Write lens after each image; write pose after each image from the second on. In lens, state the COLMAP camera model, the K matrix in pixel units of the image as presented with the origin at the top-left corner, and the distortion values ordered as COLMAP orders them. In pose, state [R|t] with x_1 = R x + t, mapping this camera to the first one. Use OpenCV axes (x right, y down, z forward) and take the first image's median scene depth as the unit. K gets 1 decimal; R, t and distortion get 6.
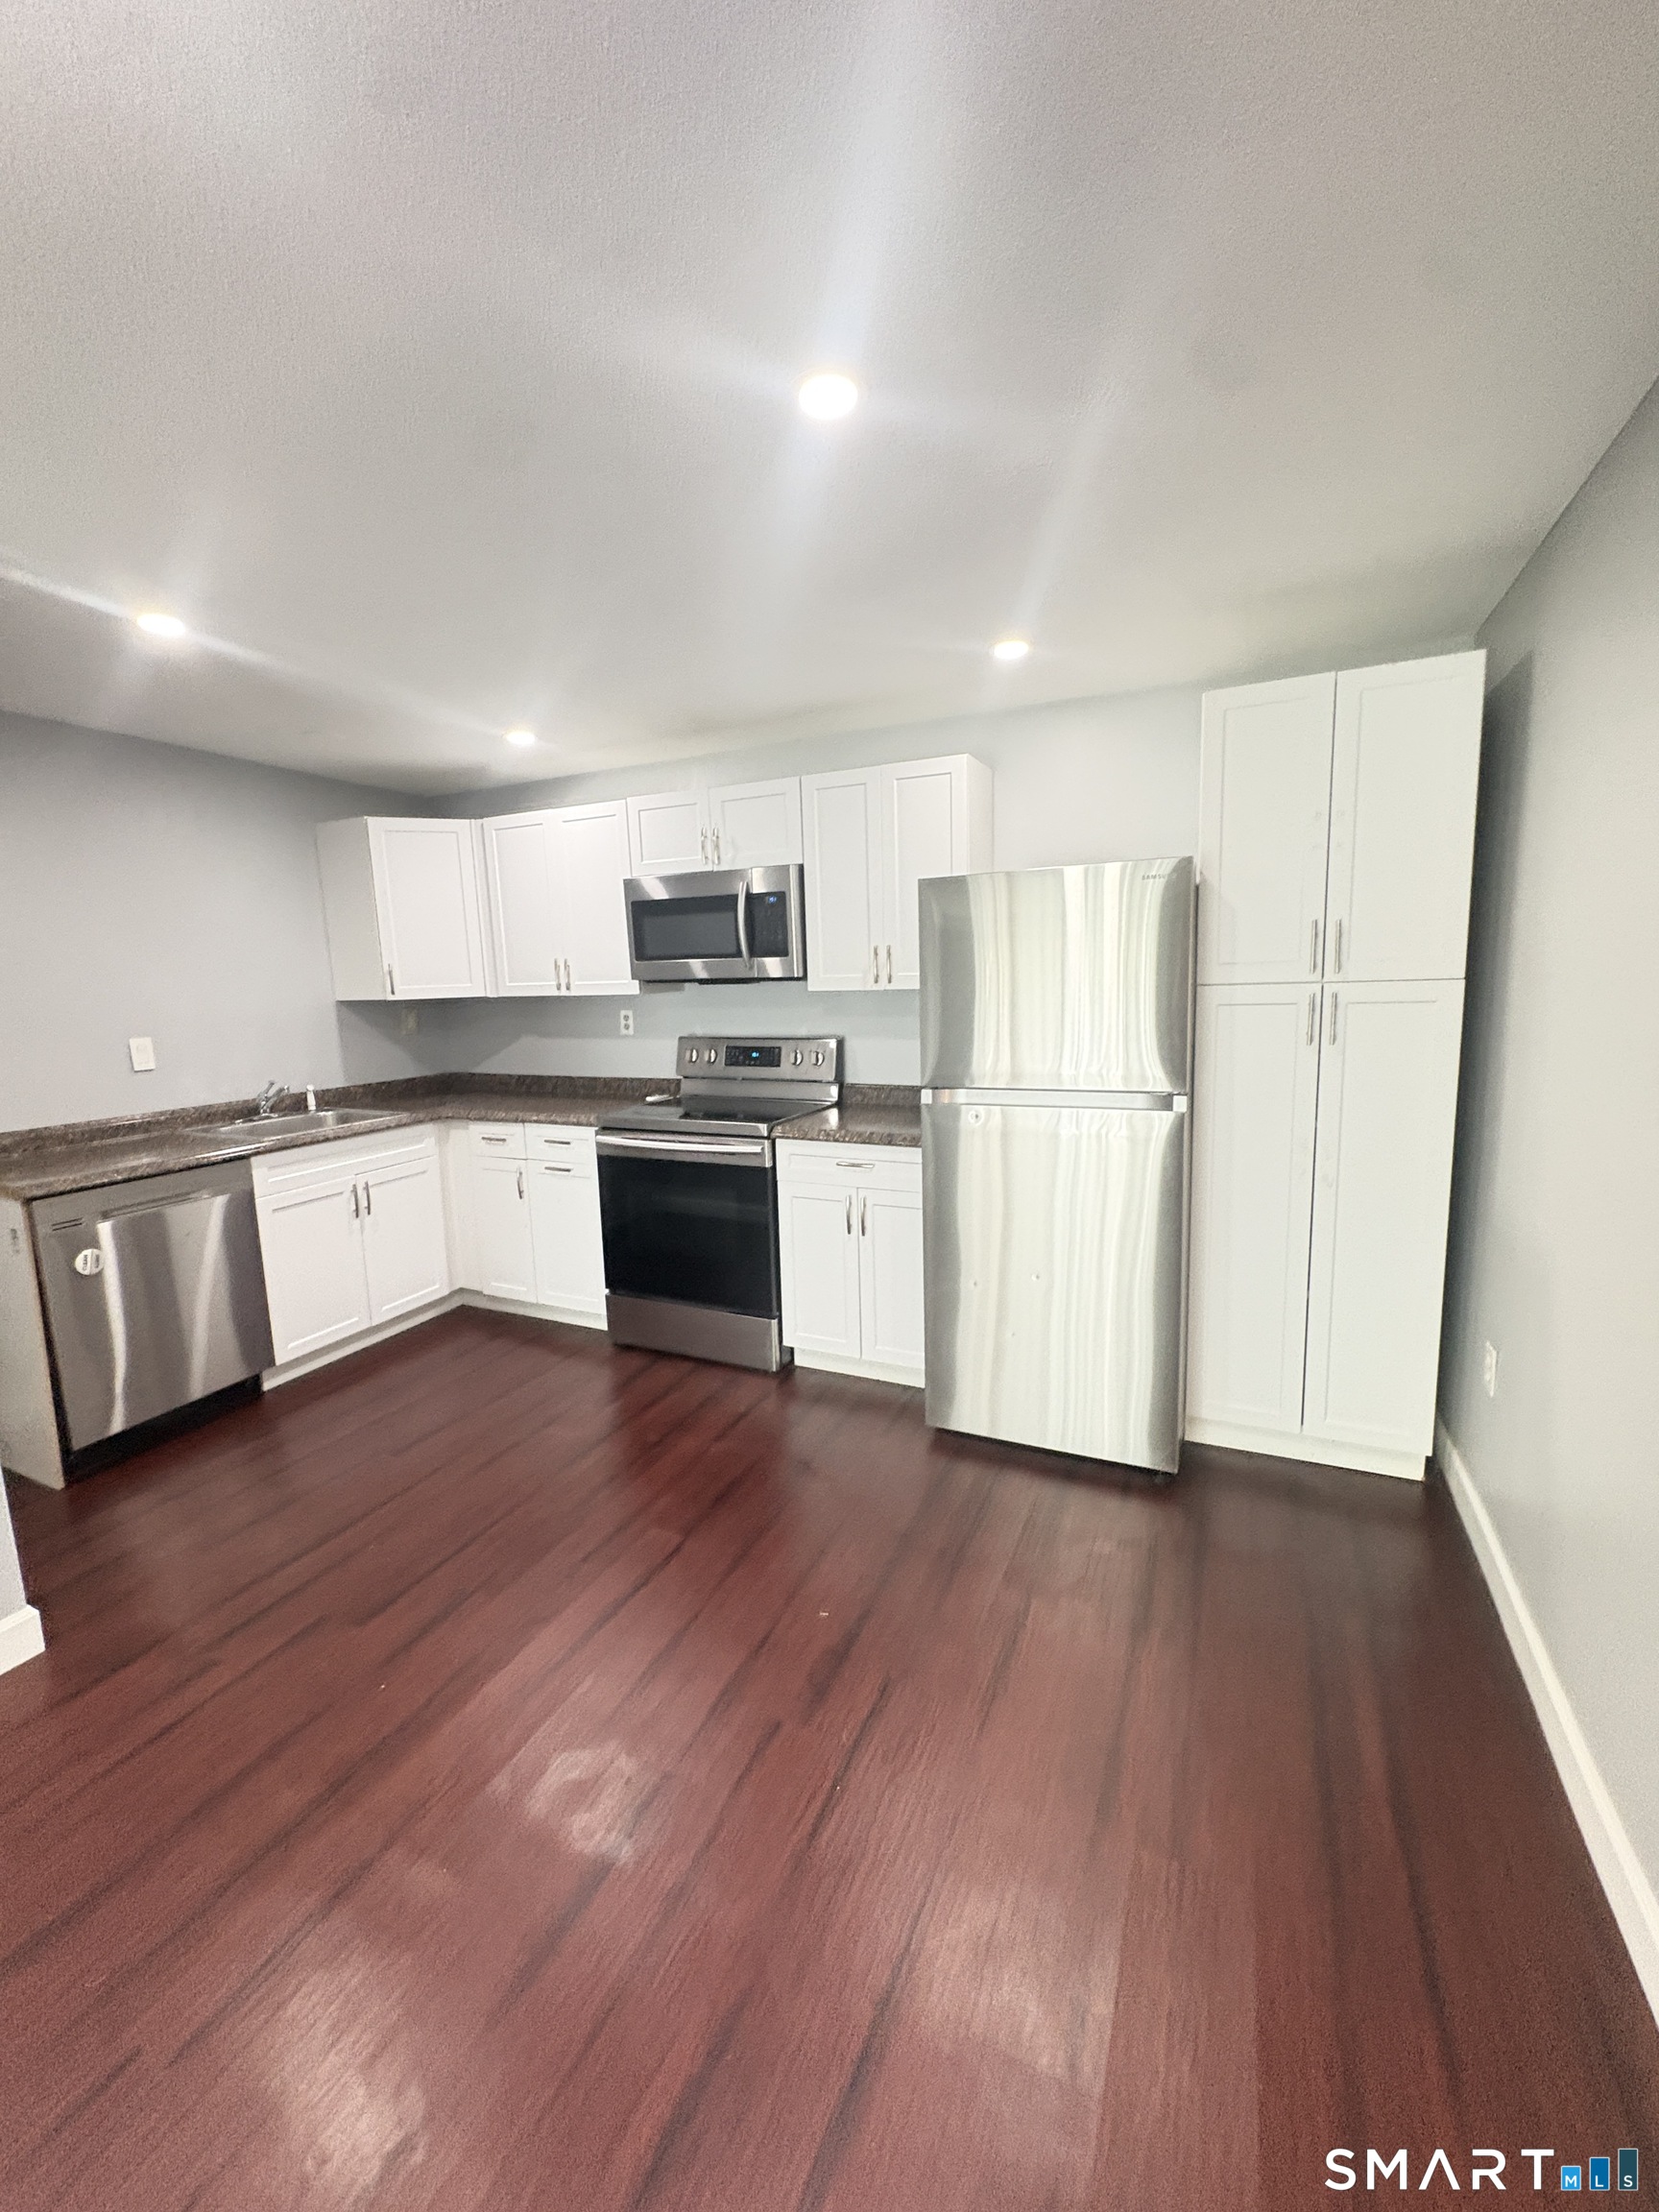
lens RADIAL K [[879.4, 0, 829.5], [0, 879.4, 1106.0], [0, 0, 1]] dist [0.002516, 0.000792]
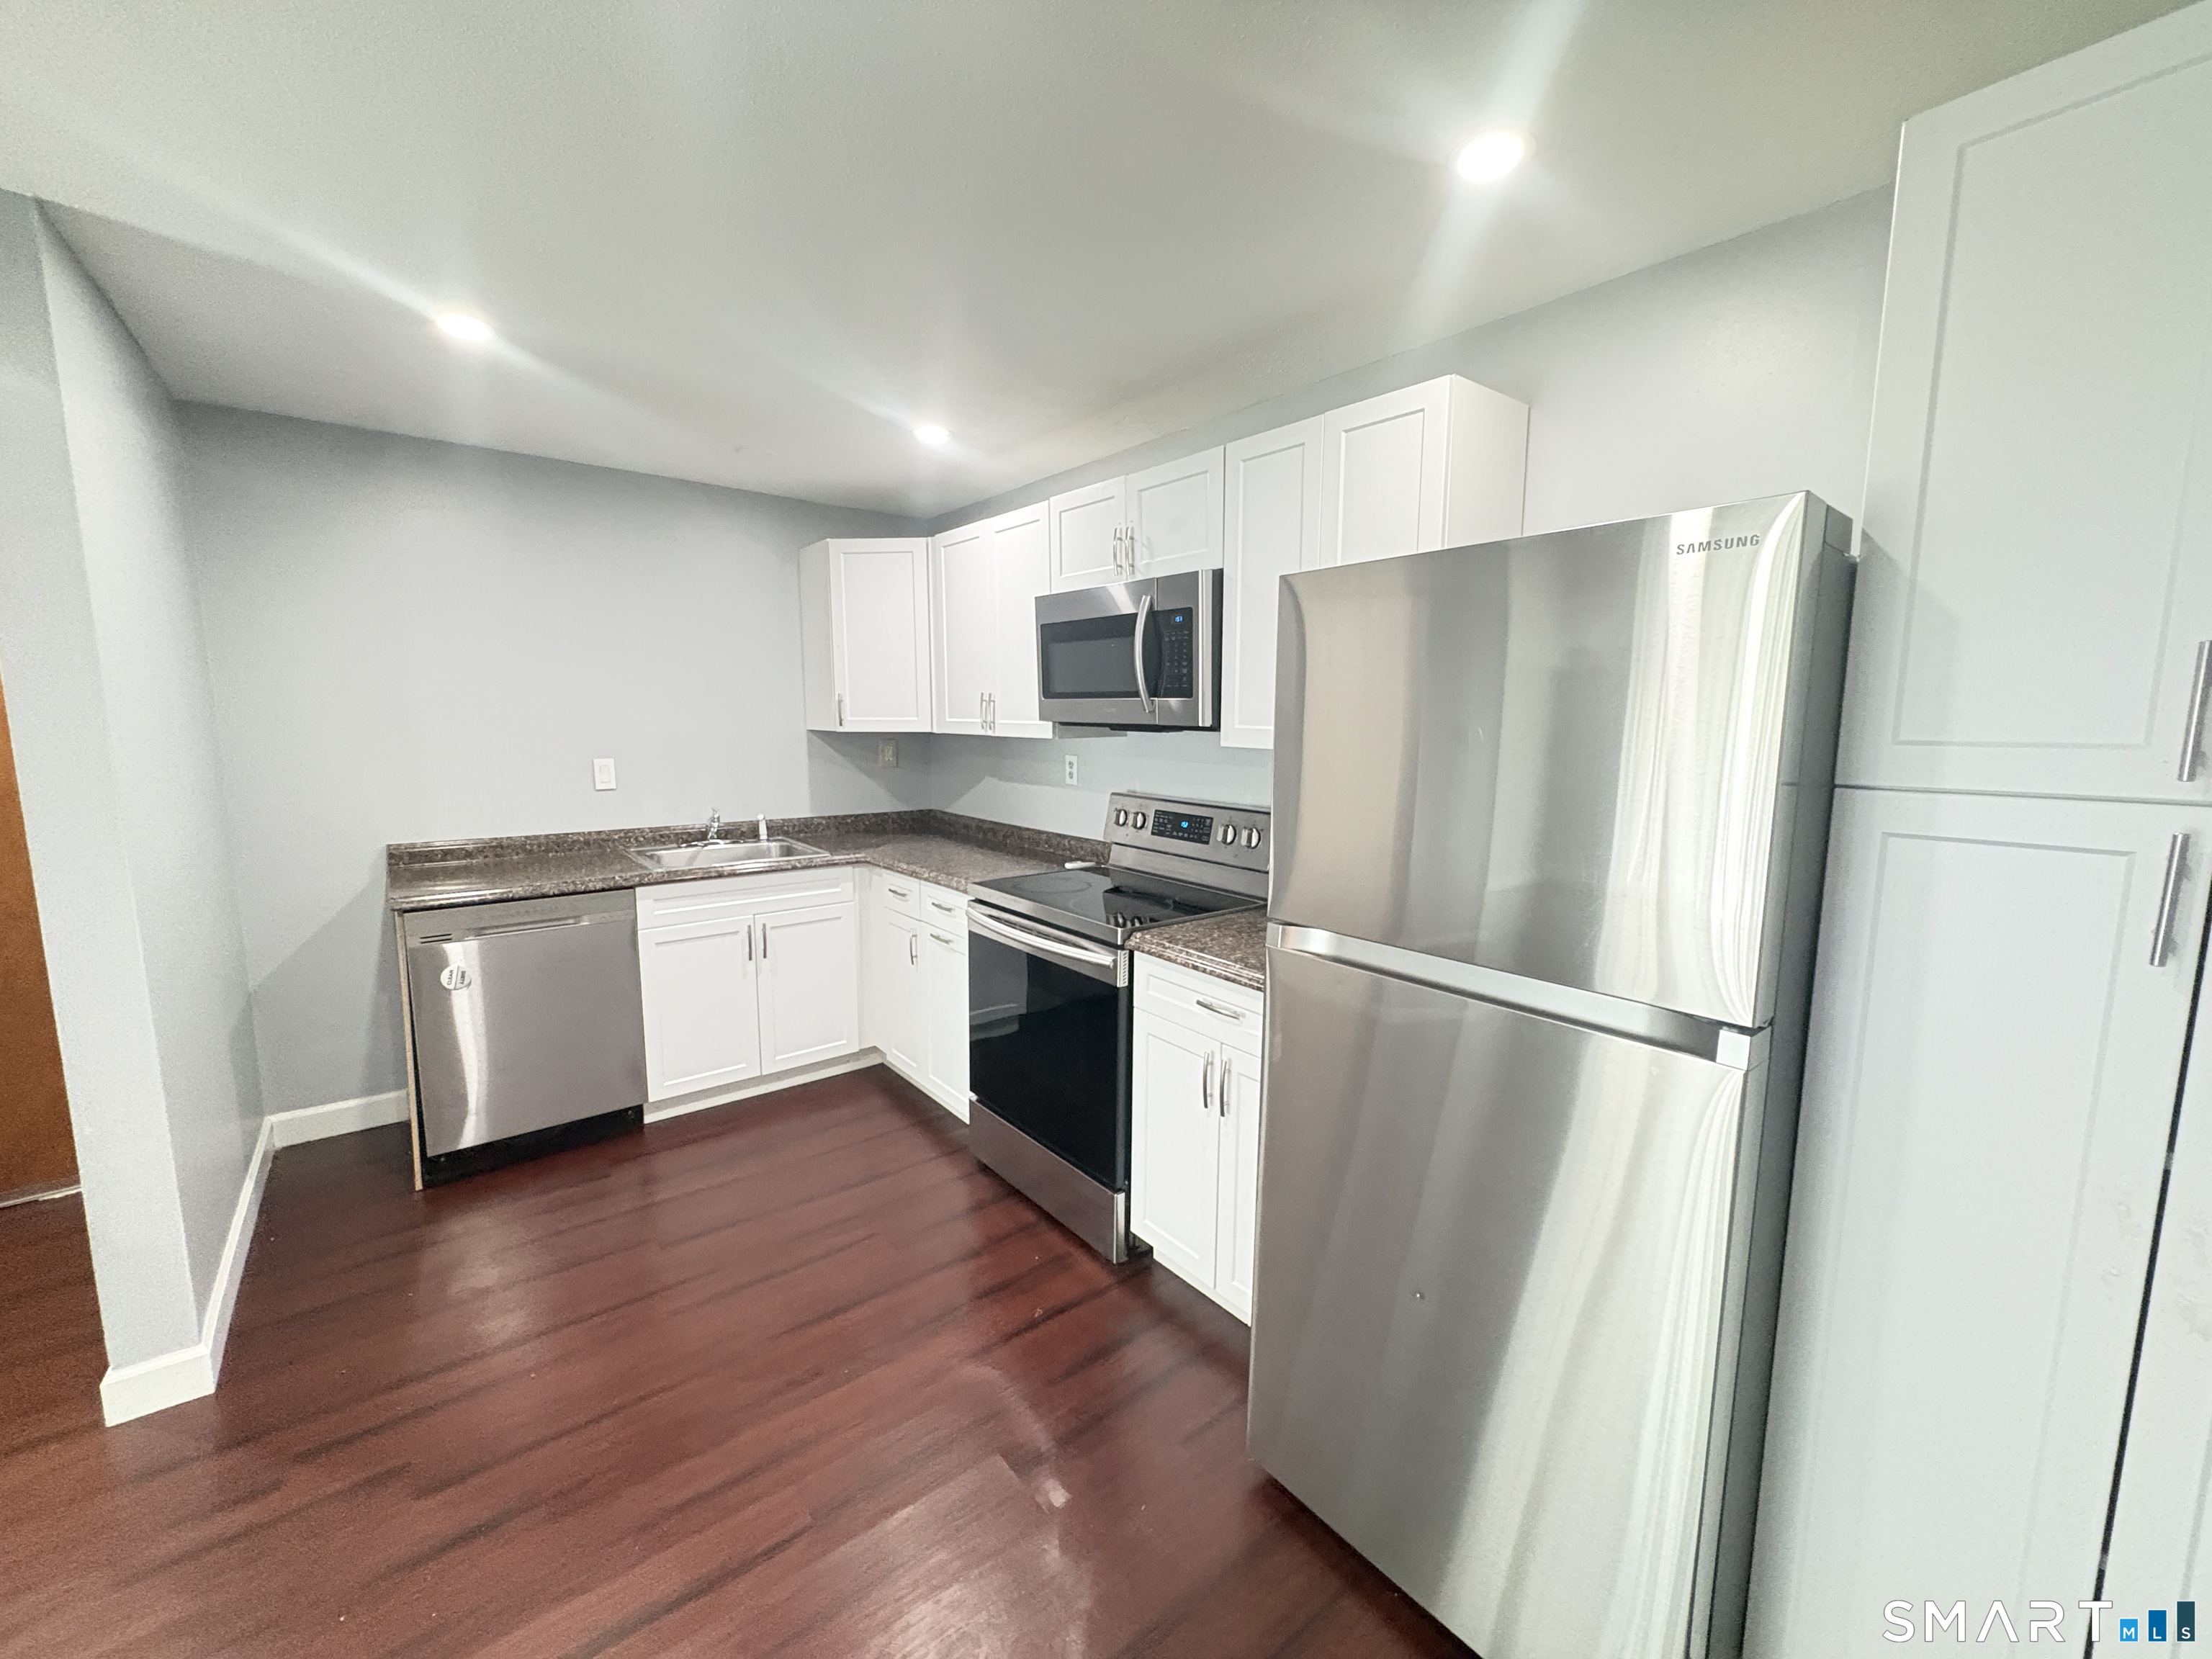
lens RADIAL K [[879.4, 0, 1106.0], [0, 879.4, 829.5], [0, 0, 1]] dist [0.002516, 0.000792]
pose [[0.895589, 0.093107, -0.435030, 0.200187], [-0.098797, 0.995062, 0.009575, -0.058578], [0.433774, 0.034405, 0.900365, 0.304643]]
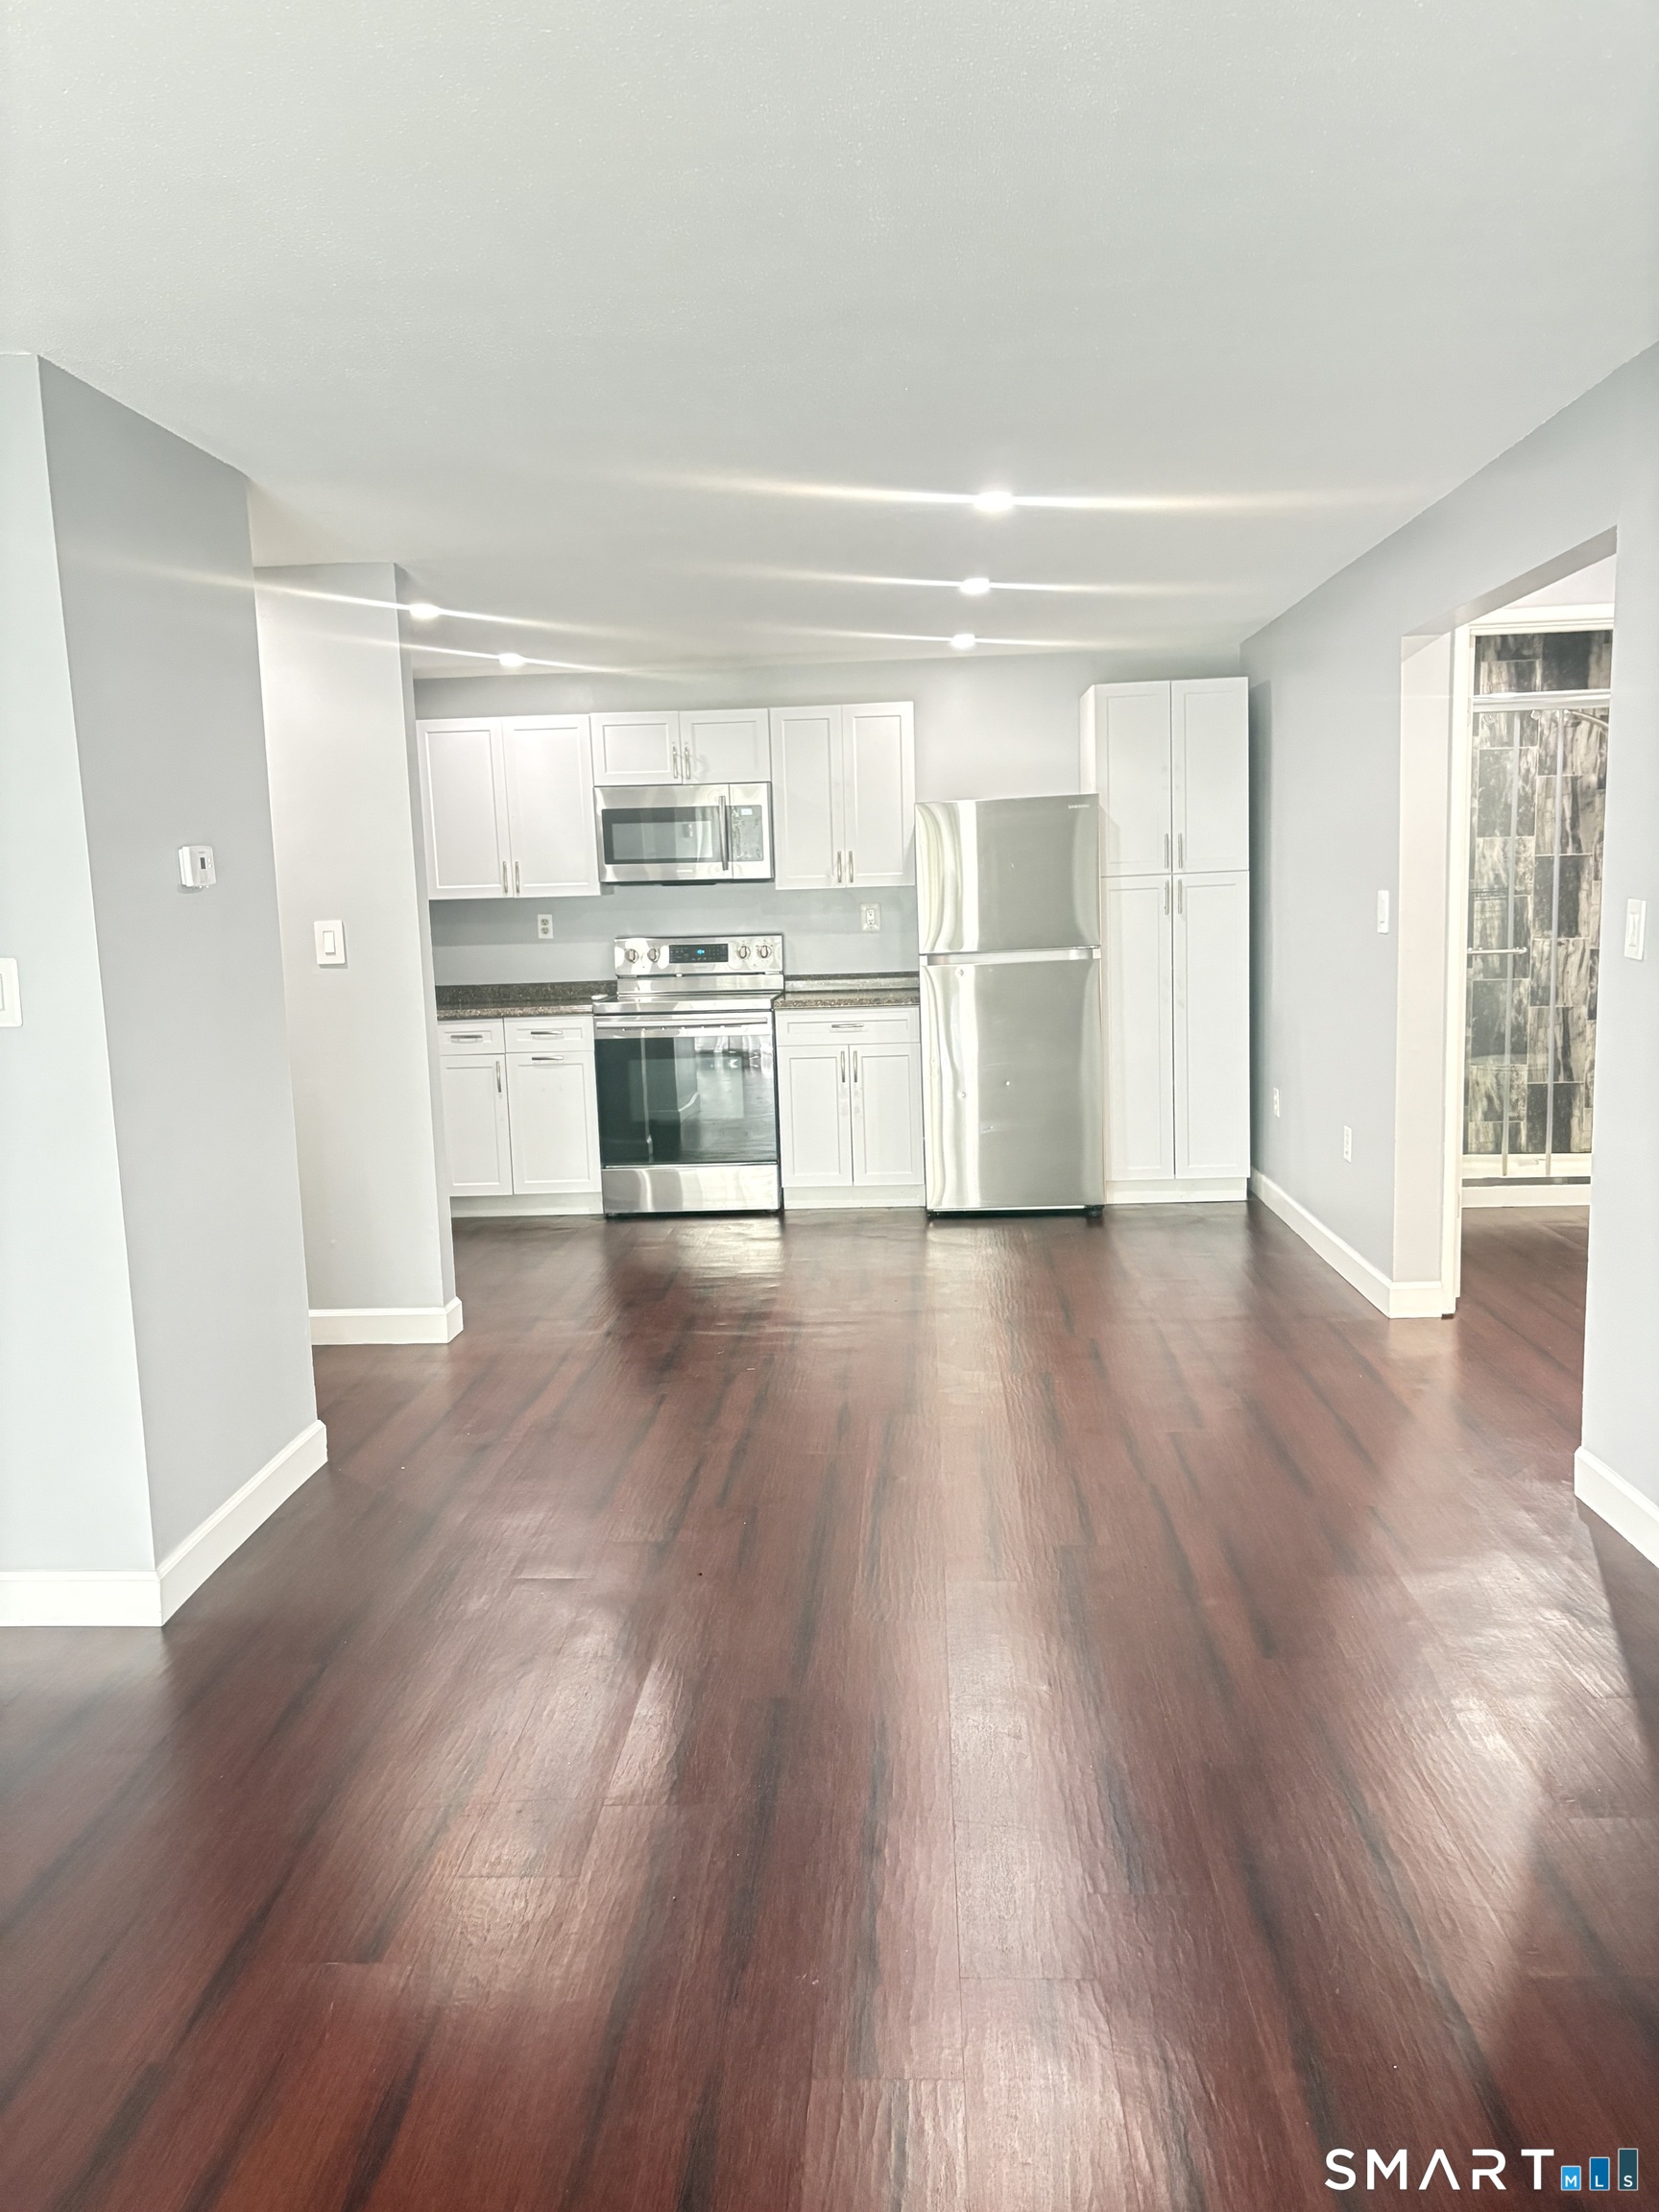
lens RADIAL K [[1659.0, 0, 829.5], [0, 1659.0, 1106.0], [0, 0, 1]] dist [0.179633, -0.000371]
pose [[0.925121, -0.052269, 0.376057, -0.771071], [0.064249, 0.997746, -0.019378, 0.194638], [-0.374197, 0.042088, 0.926394, -1.021887]]
